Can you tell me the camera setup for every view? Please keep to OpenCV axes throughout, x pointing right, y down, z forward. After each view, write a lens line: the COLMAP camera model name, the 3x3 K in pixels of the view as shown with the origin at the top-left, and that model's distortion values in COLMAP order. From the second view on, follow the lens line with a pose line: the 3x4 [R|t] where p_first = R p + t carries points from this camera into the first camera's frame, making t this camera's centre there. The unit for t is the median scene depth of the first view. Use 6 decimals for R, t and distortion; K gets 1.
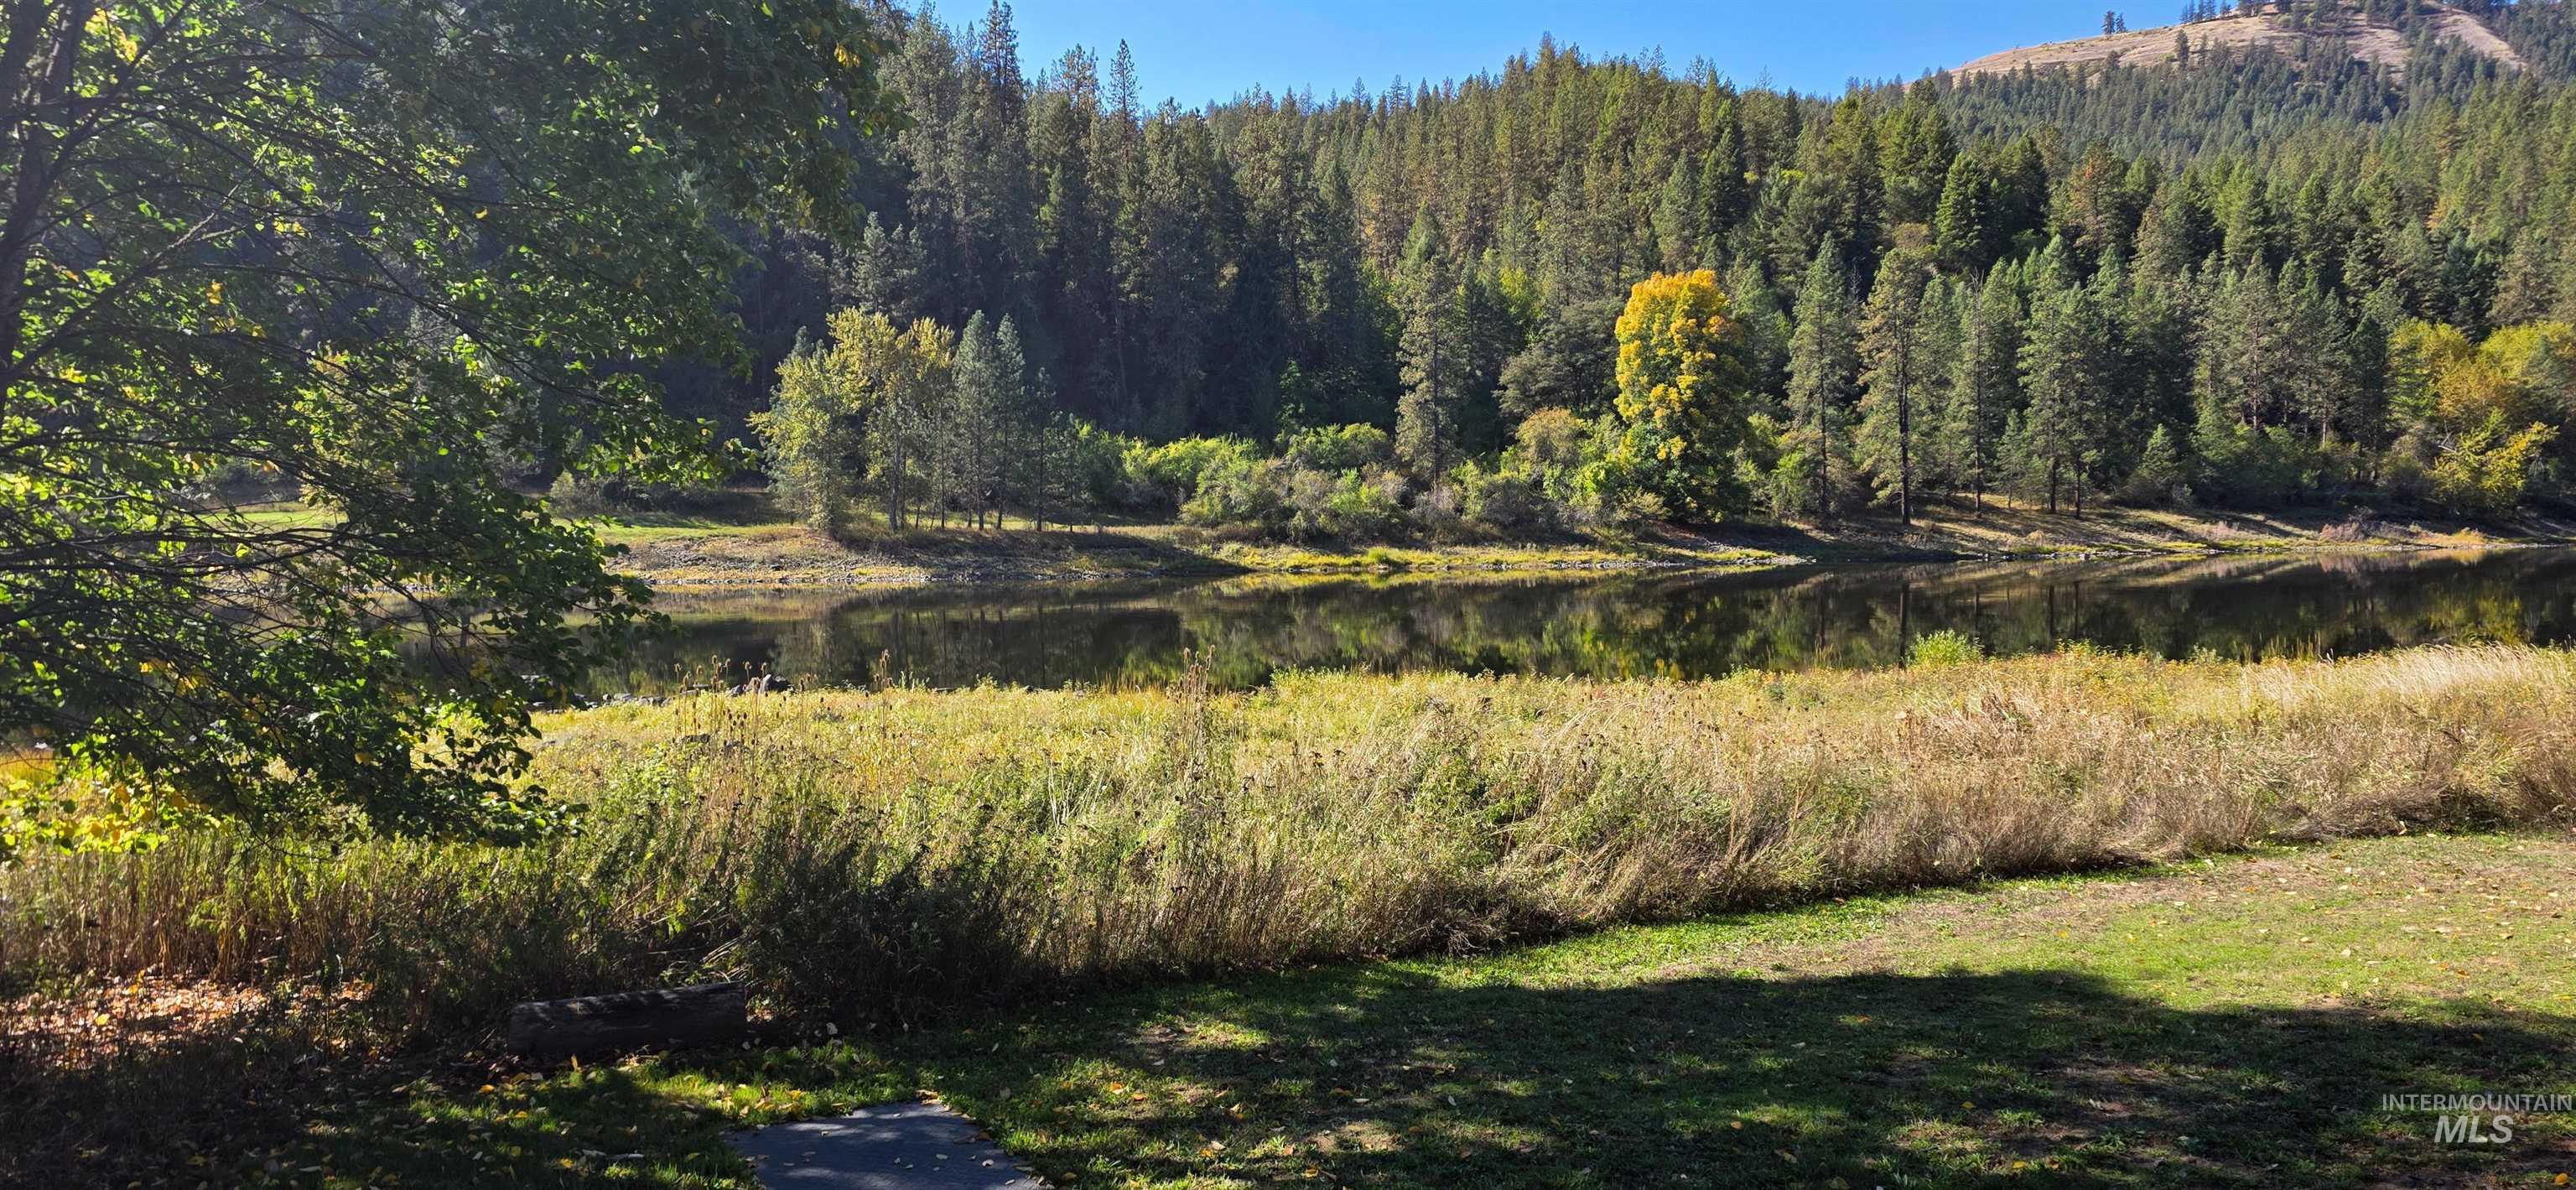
lens RADIAL K [[1685.1, 0, 1307.8], [0, 1685.1, 588.0], [0, 0, 1]] dist [0.112974, -0.150111]
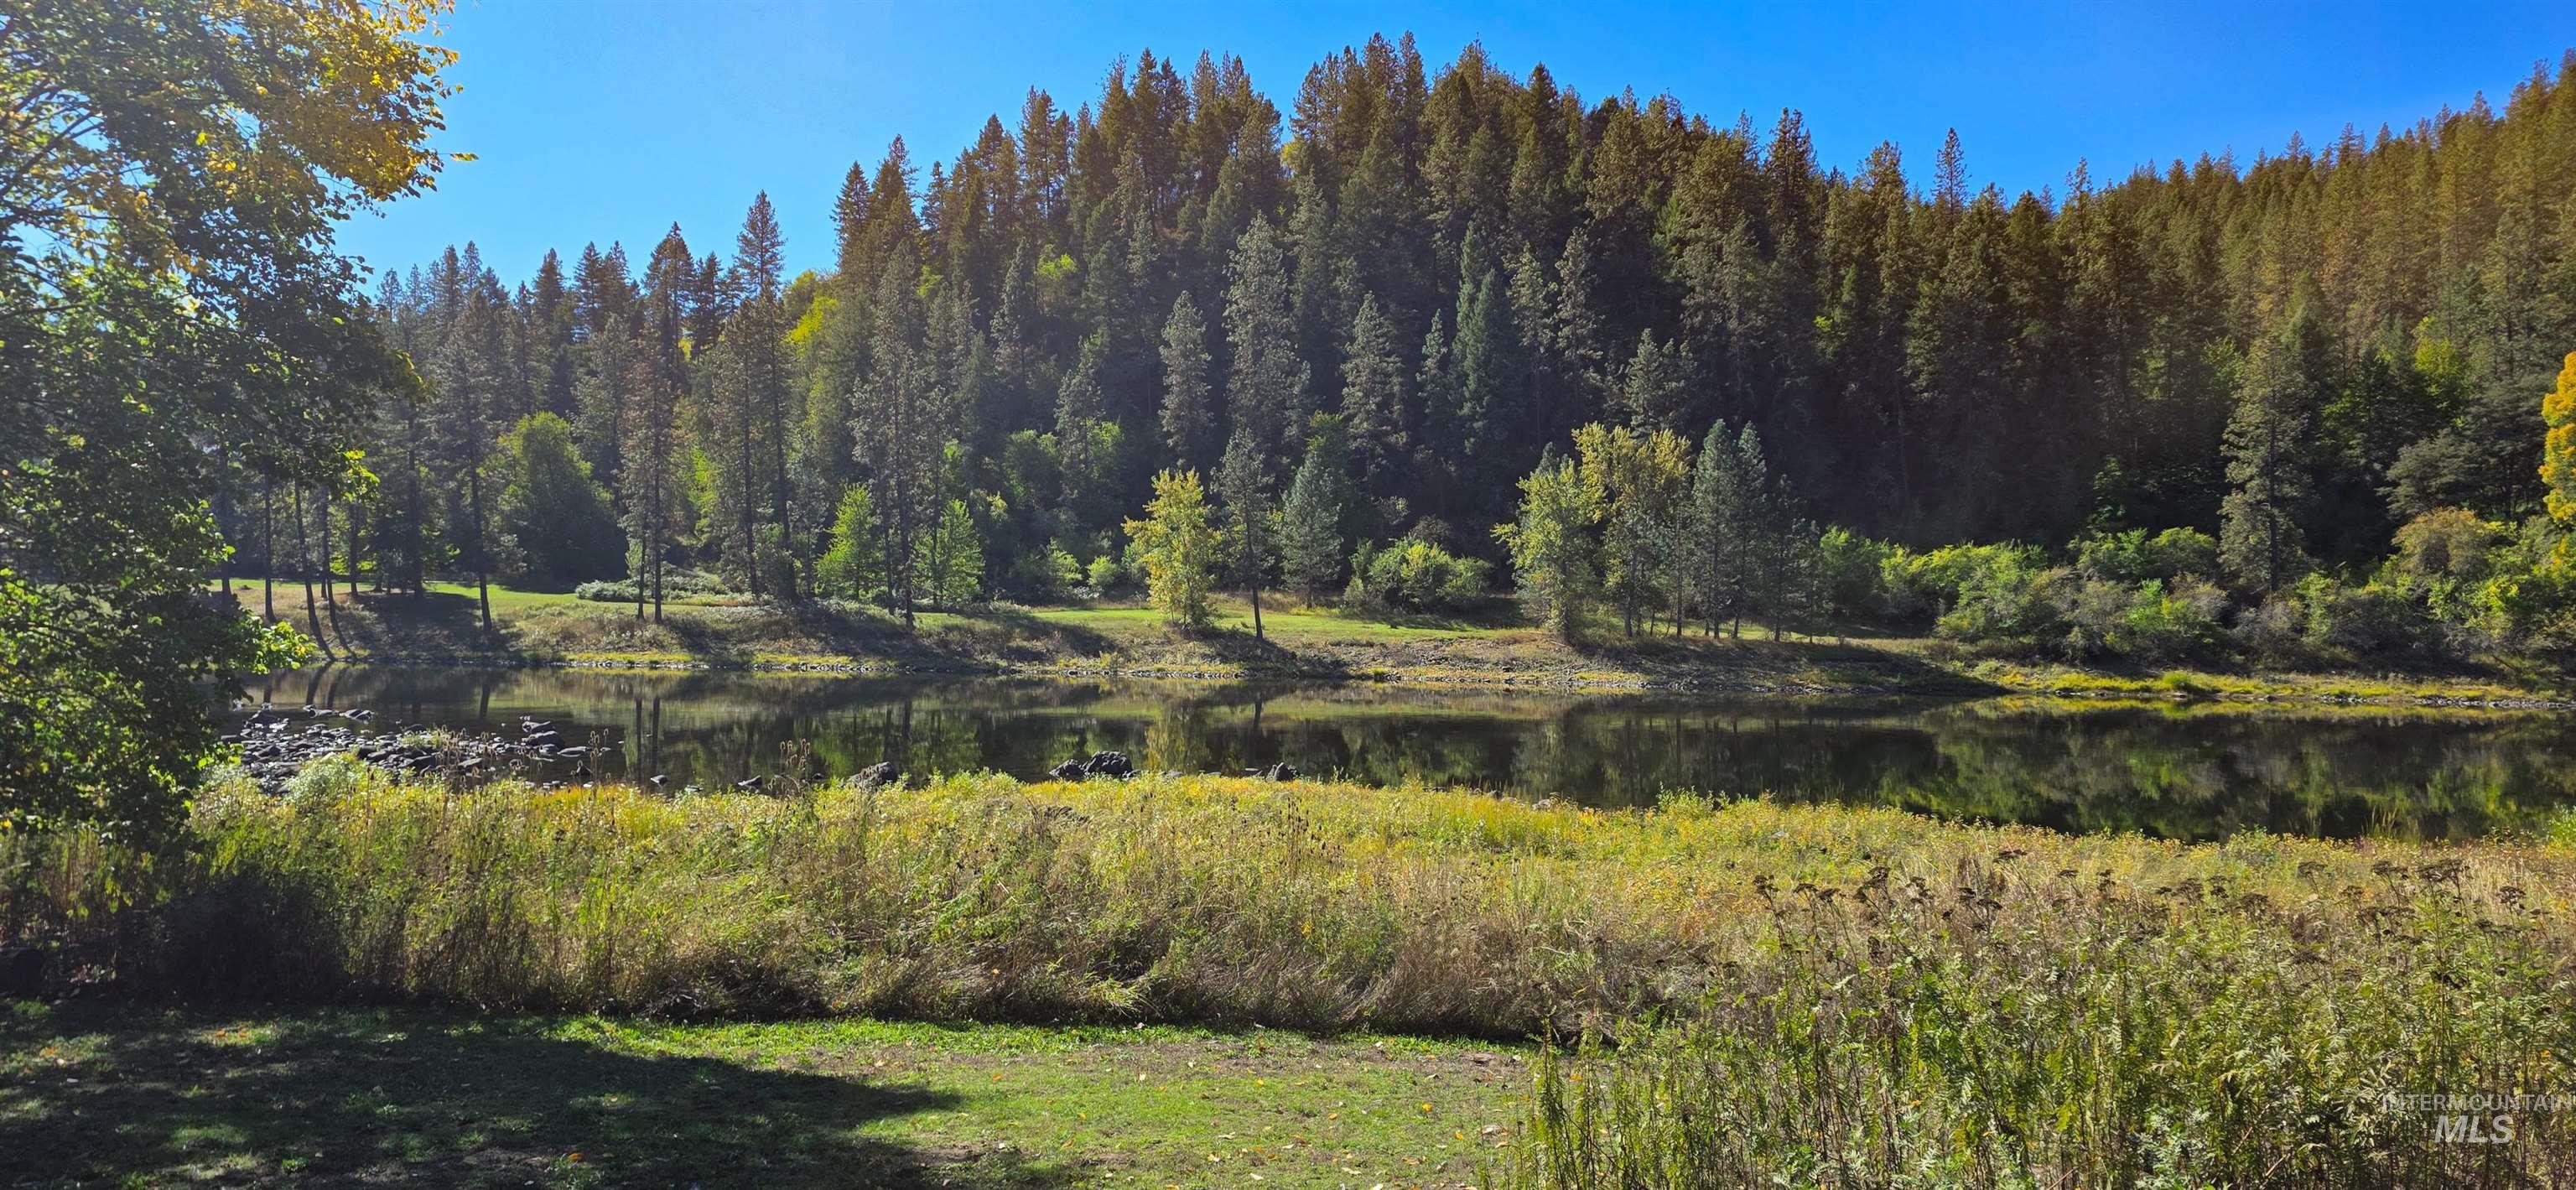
lens RADIAL K [[1685.1, 0, 1307.8], [0, 1685.1, 588.0], [0, 0, 1]] dist [0.112974, -0.150111]
pose [[0.874422, 0.011444, -0.485032, 0.074560], [-0.042046, 0.997748, -0.052259, -0.001816], [0.483341, 0.066090, 0.872934, 0.015016]]
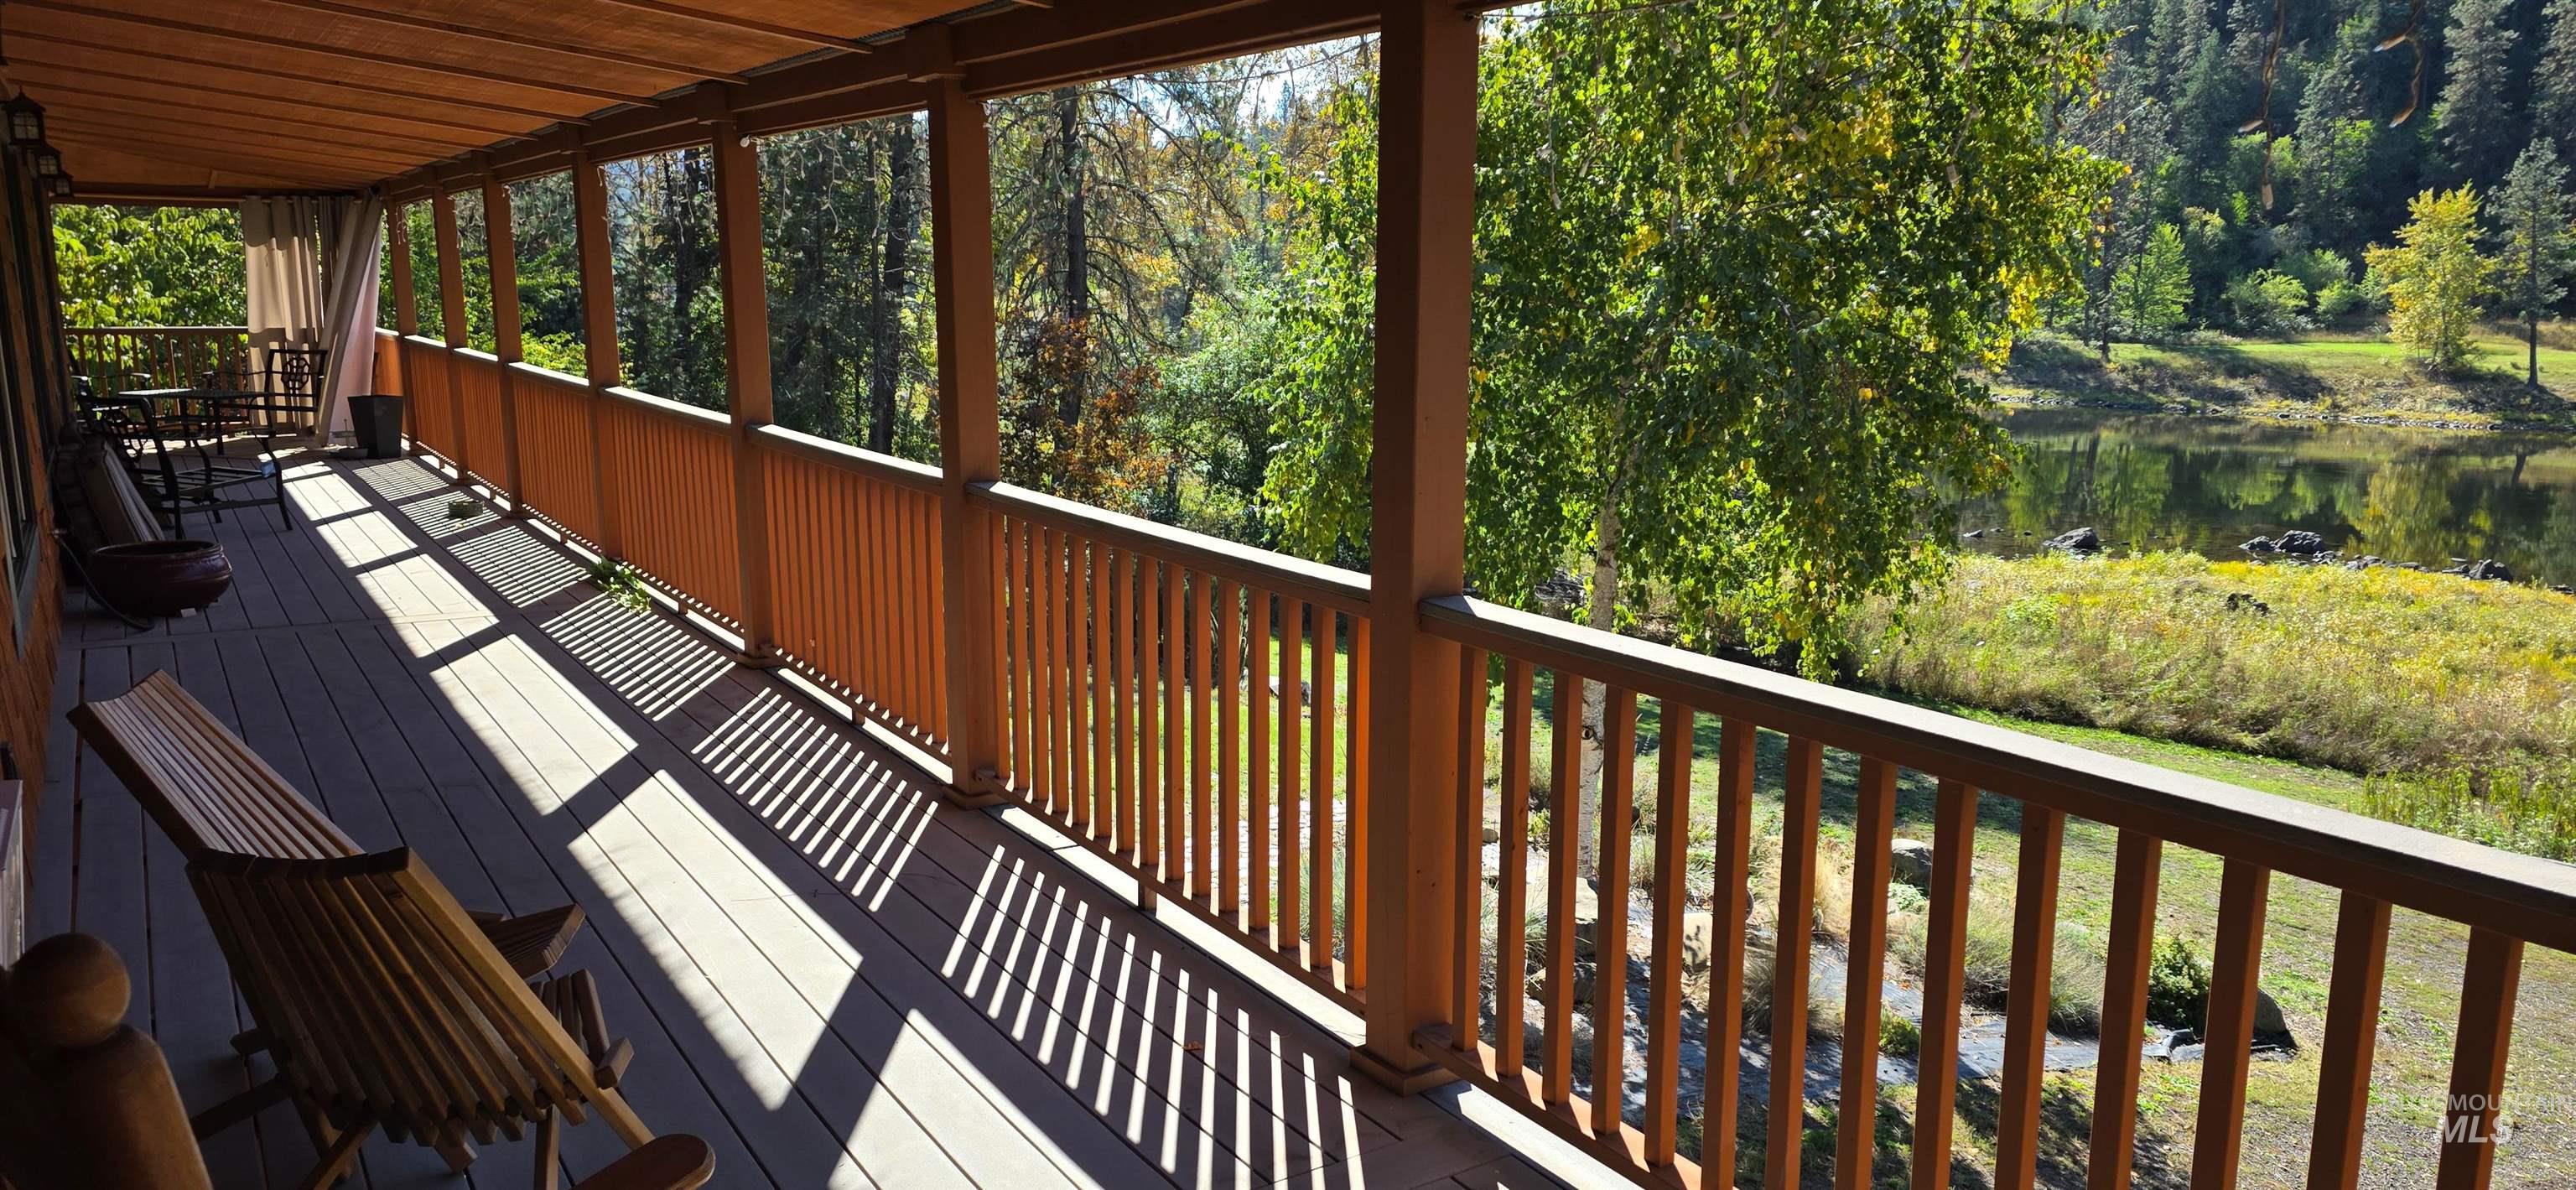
lens RADIAL K [[1710.5, 0, 1305.9], [0, 1710.5, 603.0], [0, 0, 1]] dist [0.034765, -0.001349]
pose [[0.398680, 0.178617, -0.899528, 0.145738], [-0.059569, 0.983822, 0.168954, -0.024242], [0.915153, -0.013775, 0.402871, -0.076589]]
